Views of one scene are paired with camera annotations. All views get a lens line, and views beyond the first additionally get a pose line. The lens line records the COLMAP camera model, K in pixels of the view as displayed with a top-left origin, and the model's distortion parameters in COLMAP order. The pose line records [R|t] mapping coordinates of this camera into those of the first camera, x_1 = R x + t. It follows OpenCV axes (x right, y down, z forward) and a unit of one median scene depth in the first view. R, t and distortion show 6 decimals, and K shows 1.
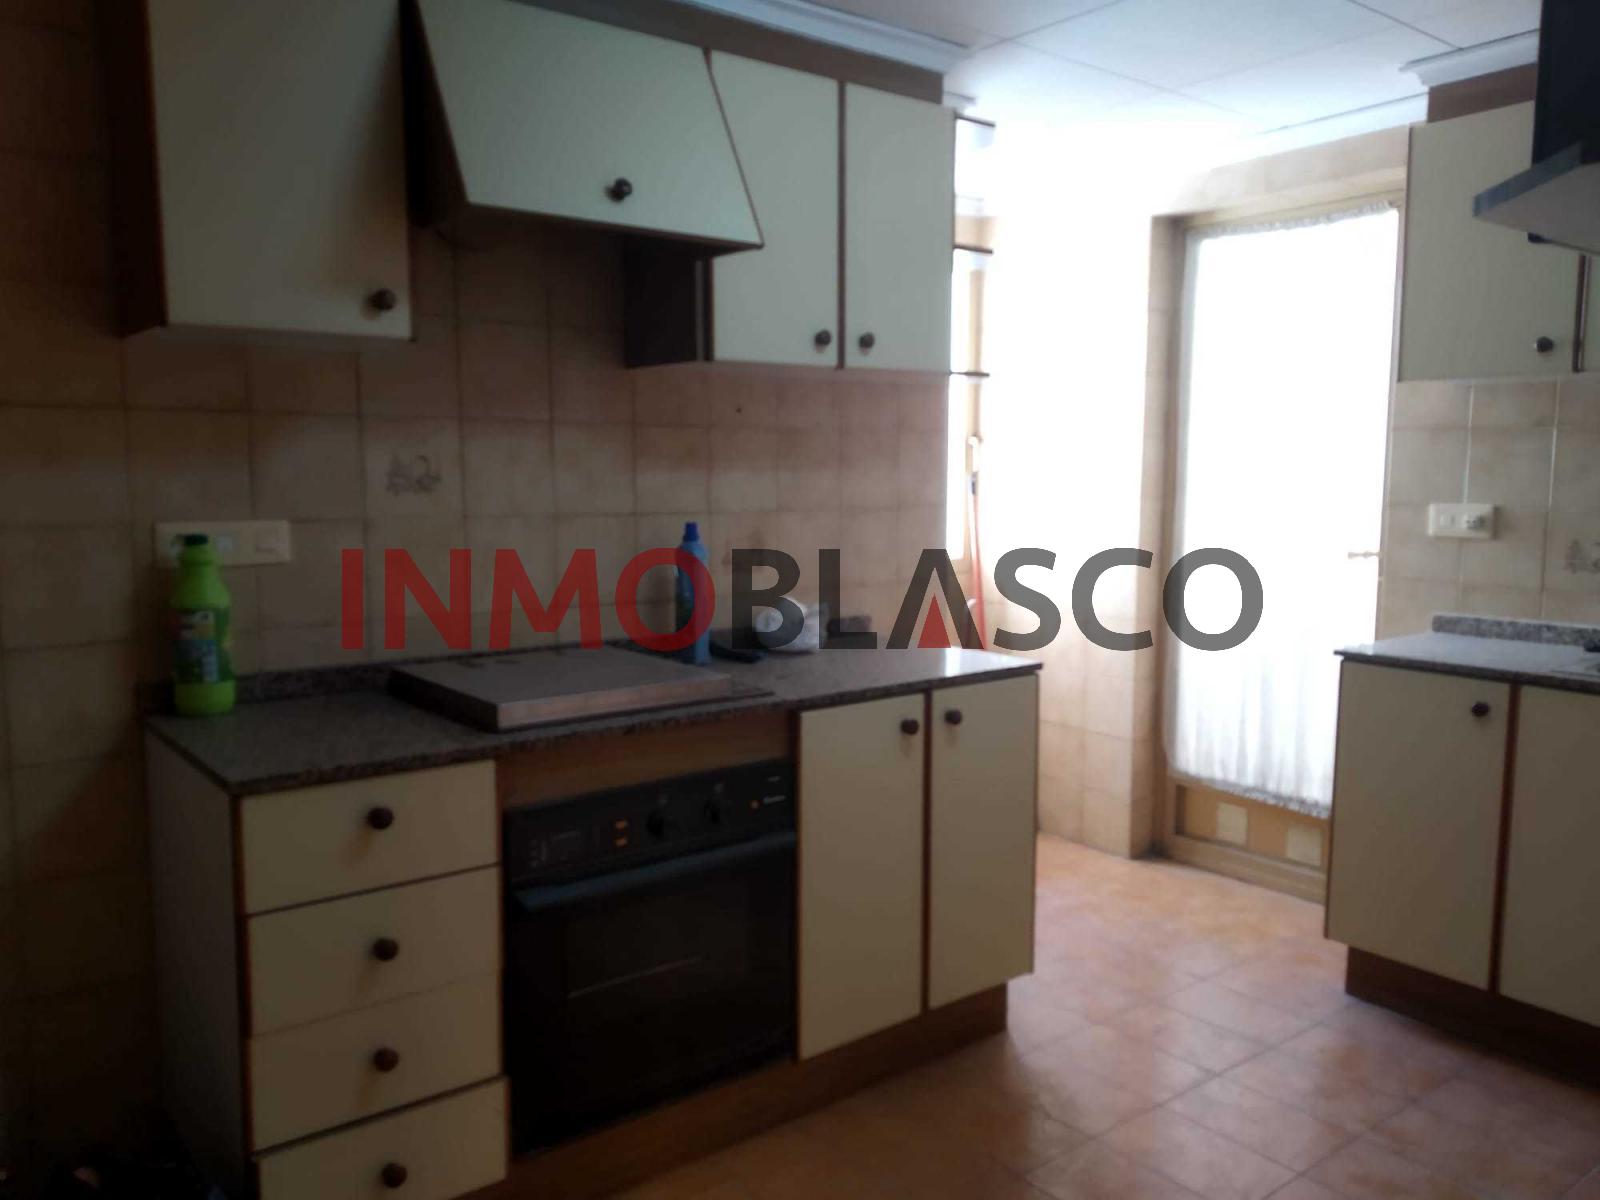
lens RADIAL K [[1254.0, 0, 798.7], [0, 1254.0, 596.3], [0, 0, 1]] dist [0.006352, -0.003491]
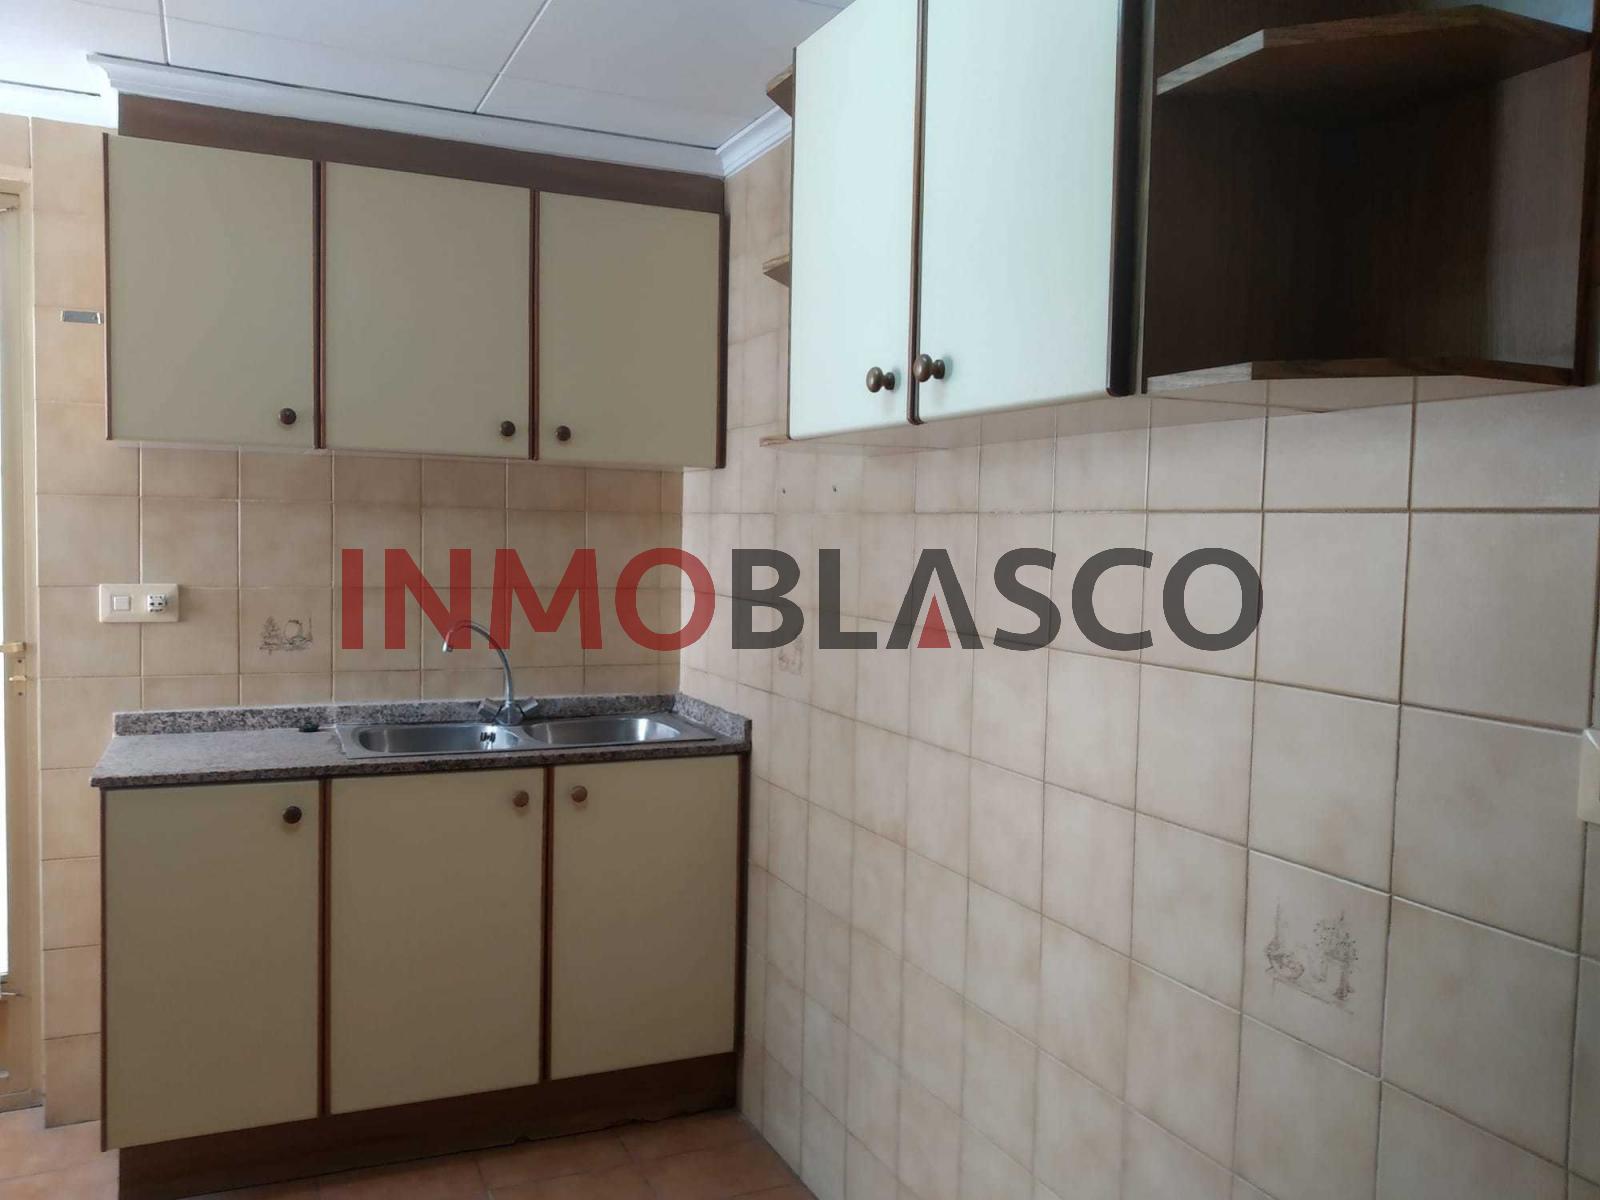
lens RADIAL K [[1254.0, 0, 799.3], [0, 1254.0, 599.3], [0, 0, 1]] dist [0.006352, -0.003491]
pose [[0.245337, -0.047966, 0.968251, -0.204988], [0.080777, 0.996313, 0.028888, -0.052795], [-0.966067, 0.071125, 0.248307, 0.359553]]
